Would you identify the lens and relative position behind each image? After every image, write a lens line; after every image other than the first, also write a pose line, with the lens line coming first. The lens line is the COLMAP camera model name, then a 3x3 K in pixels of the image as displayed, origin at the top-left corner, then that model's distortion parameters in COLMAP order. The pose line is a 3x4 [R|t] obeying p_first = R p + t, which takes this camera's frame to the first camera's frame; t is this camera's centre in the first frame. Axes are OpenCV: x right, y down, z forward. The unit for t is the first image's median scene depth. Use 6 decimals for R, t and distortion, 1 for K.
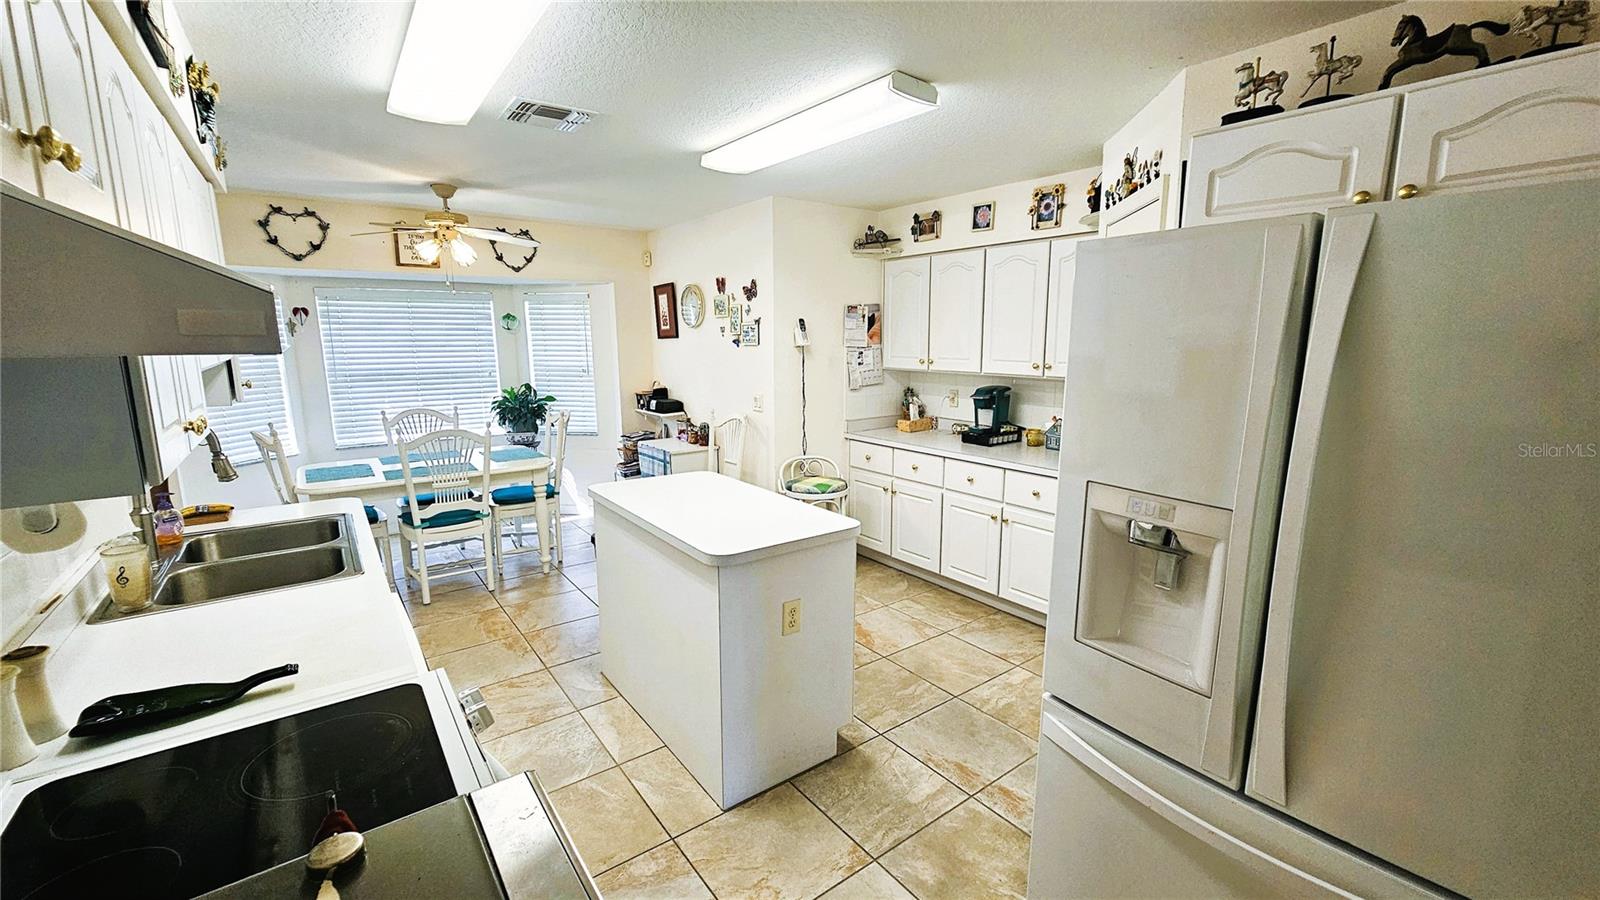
lens RADIAL K [[657.4, 0, 812.9], [0, 657.4, 450.0], [0, 0, 1]] dist [-0.003993, 0.000092]
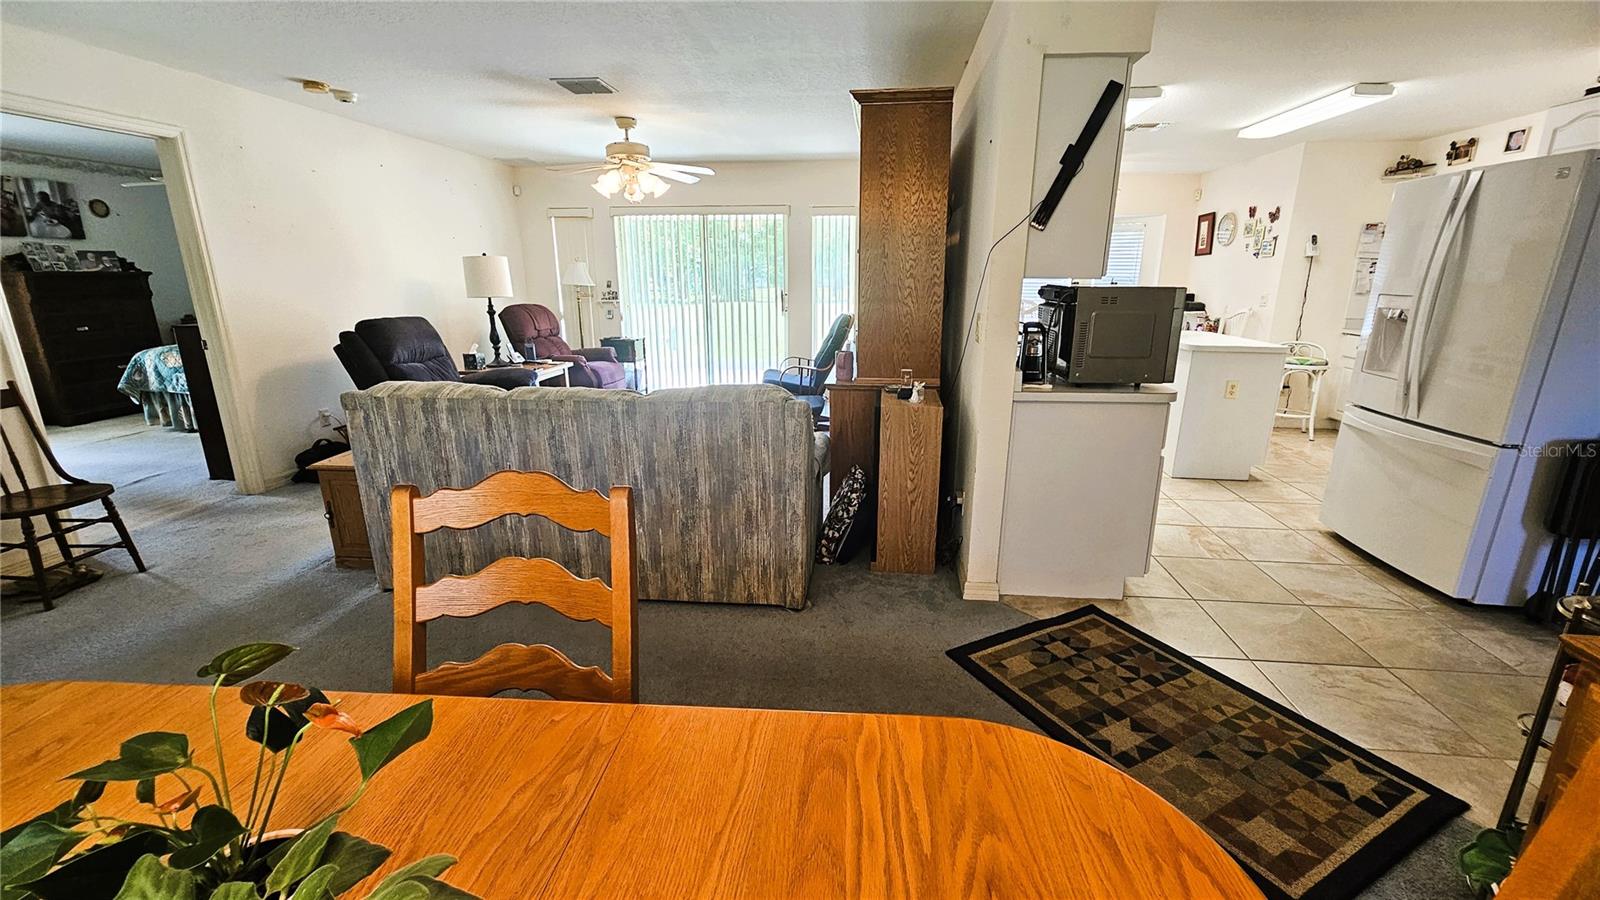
lens RADIAL K [[657.4, 0, 810.1], [0, 657.4, 450.0], [0, 0, 1]] dist [-0.003993, 0.000092]
pose [[0.723013, 0.185733, -0.665399, 0.201039], [-0.125910, 0.982477, 0.137427, 0.166916], [0.679263, -0.015581, 0.733729, -0.645749]]
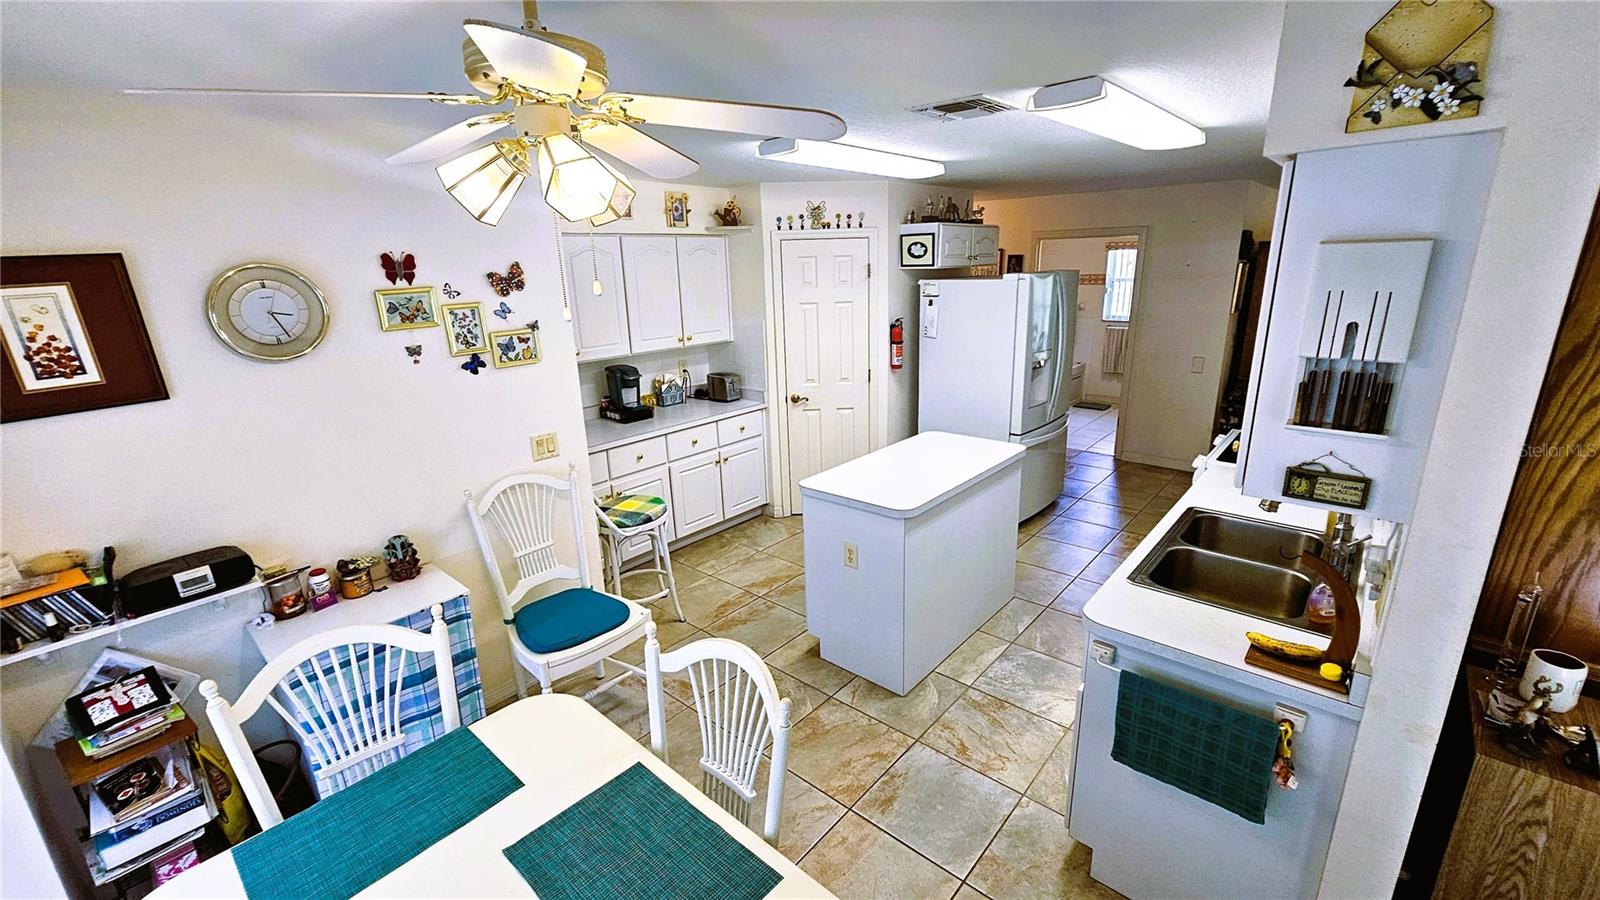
lens RADIAL K [[657.4, 0, 812.5], [0, 657.4, 446.9], [0, 0, 1]] dist [-0.003993, 0.000092]
pose [[-0.204298, -0.262310, 0.943110, -0.789220], [0.195406, 0.933112, 0.301858, -0.224754], [-0.959207, 0.245959, -0.139376, 0.841766]]
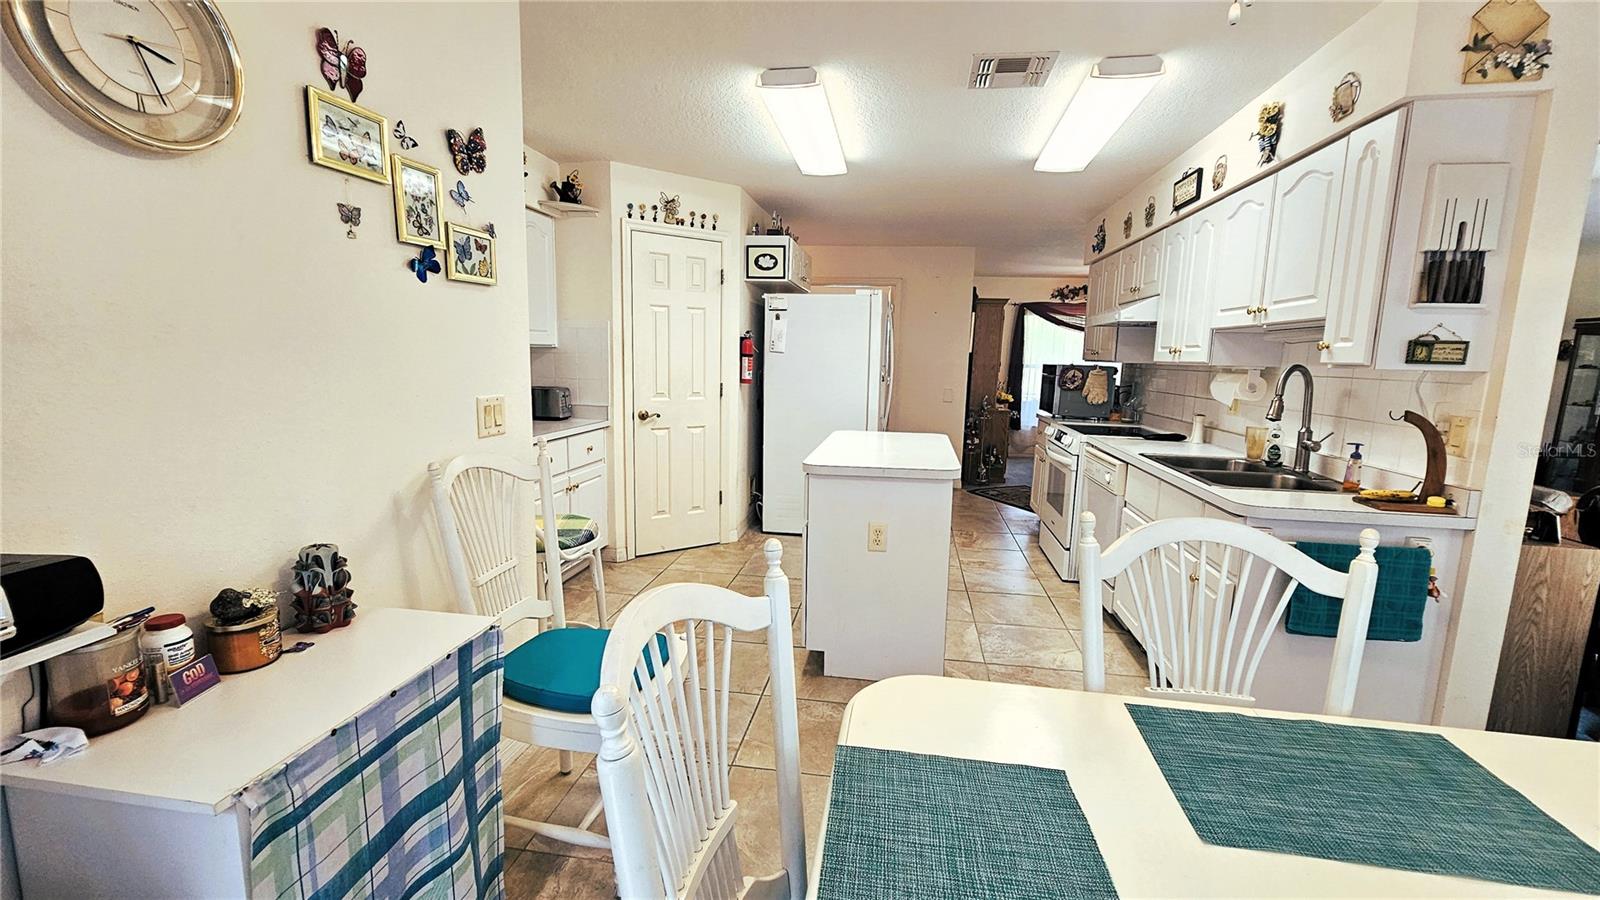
lens RADIAL K [[657.4, 0, 813.4], [0, 657.4, 447.6], [0, 0, 1]] dist [-0.003993, 0.000092]
pose [[-0.696019, -0.120113, 0.707906, -0.558971], [0.098753, 0.960526, 0.260071, -0.147787], [-0.711200, 0.250922, -0.656683, 1.157923]]
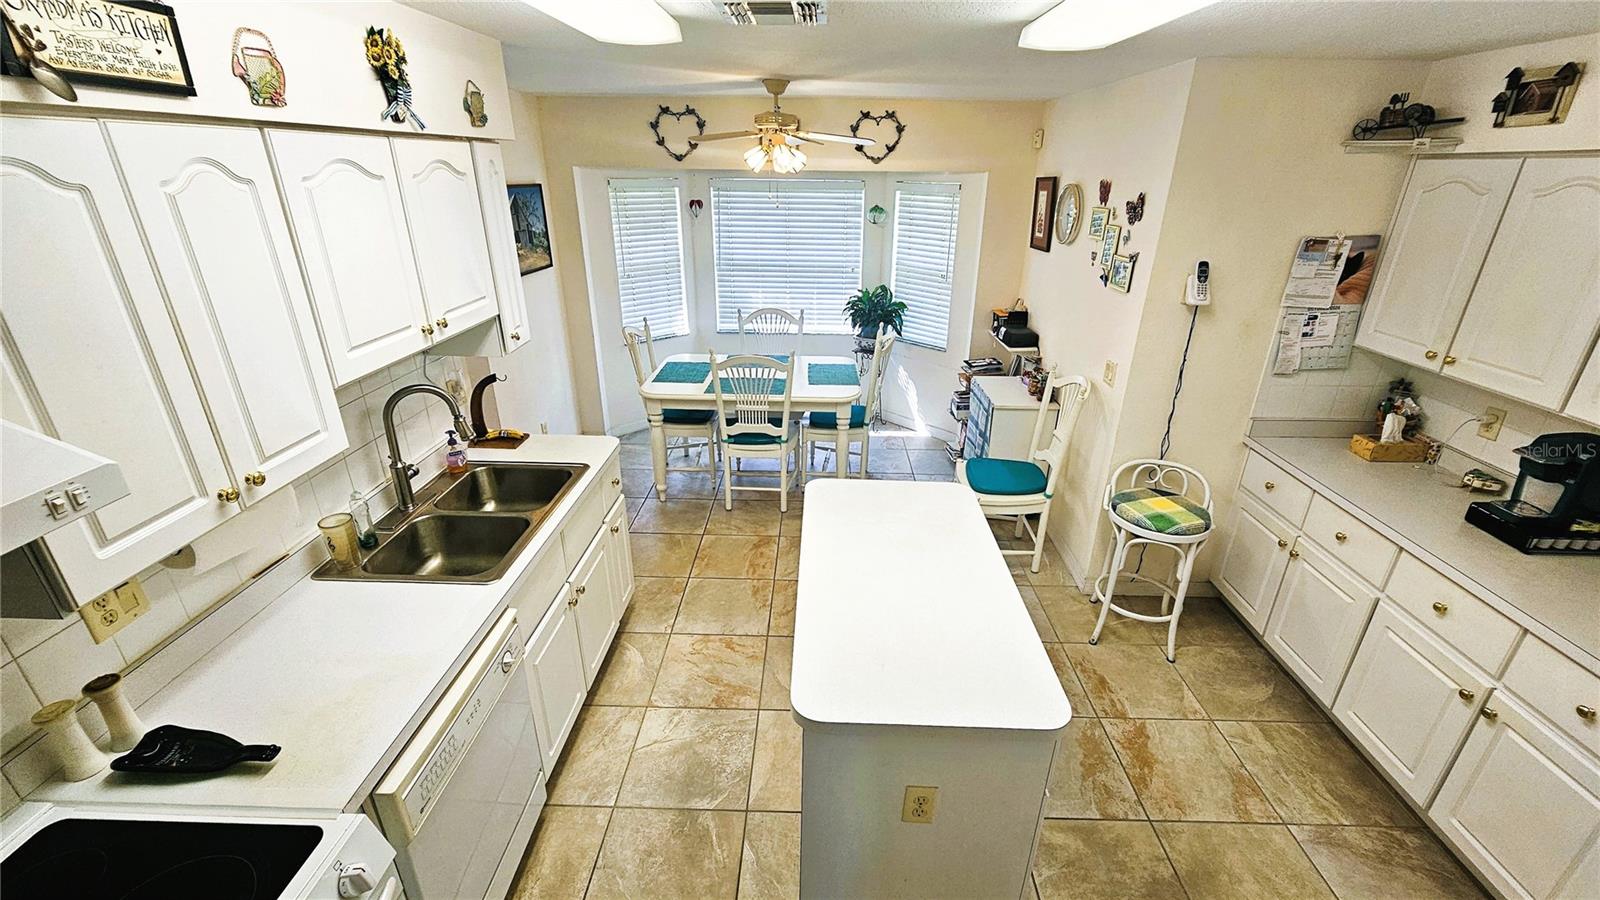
lens RADIAL K [[657.4, 0, 809.4], [0, 657.4, 451.0], [0, 0, 1]] dist [-0.003993, 0.000092]
pose [[0.781073, 0.257954, -0.568669, 0.091010], [-0.121938, 0.956162, 0.266241, -0.142569], [0.612418, -0.138611, 0.778287, 0.232059]]
